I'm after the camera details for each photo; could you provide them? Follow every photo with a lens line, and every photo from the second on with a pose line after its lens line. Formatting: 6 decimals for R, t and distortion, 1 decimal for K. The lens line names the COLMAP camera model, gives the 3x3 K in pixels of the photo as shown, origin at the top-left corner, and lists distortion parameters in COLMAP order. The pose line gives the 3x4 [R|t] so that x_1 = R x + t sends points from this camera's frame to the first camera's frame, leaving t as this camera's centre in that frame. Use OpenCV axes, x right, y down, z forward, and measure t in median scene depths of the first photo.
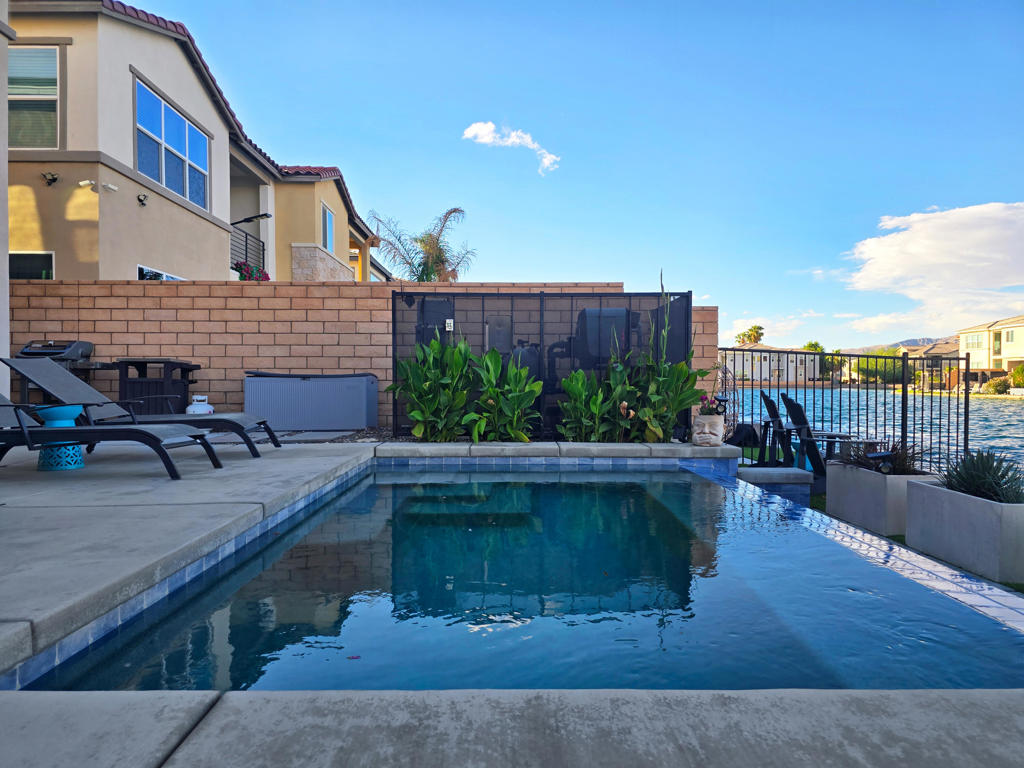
lens RADIAL K [[698.9, 0, 492.2], [0, 698.9, 385.4], [0, 0, 1]] dist [0.063560, -0.053143]
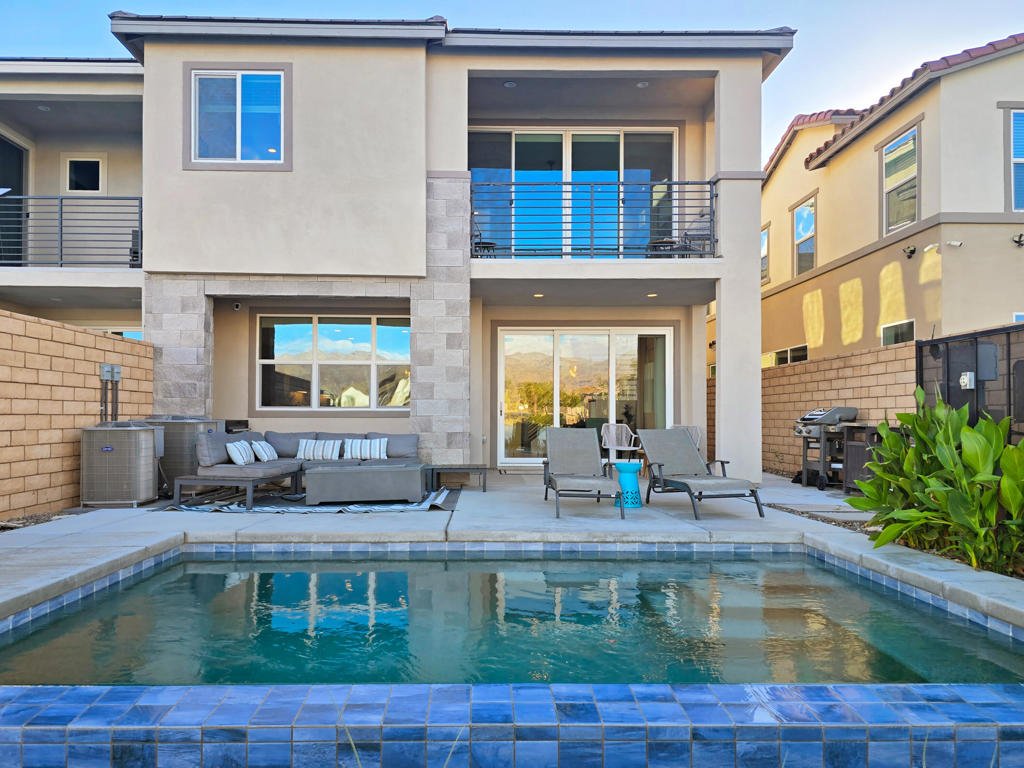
lens RADIAL K [[698.9, 0, 492.2], [0, 698.9, 385.4], [0, 0, 1]] dist [0.063560, -0.053143]
pose [[0.015411, -0.051365, -0.998561, 0.423916], [-0.010326, 0.998618, -0.051527, -0.027523], [0.999828, 0.011105, 0.014860, 0.354374]]
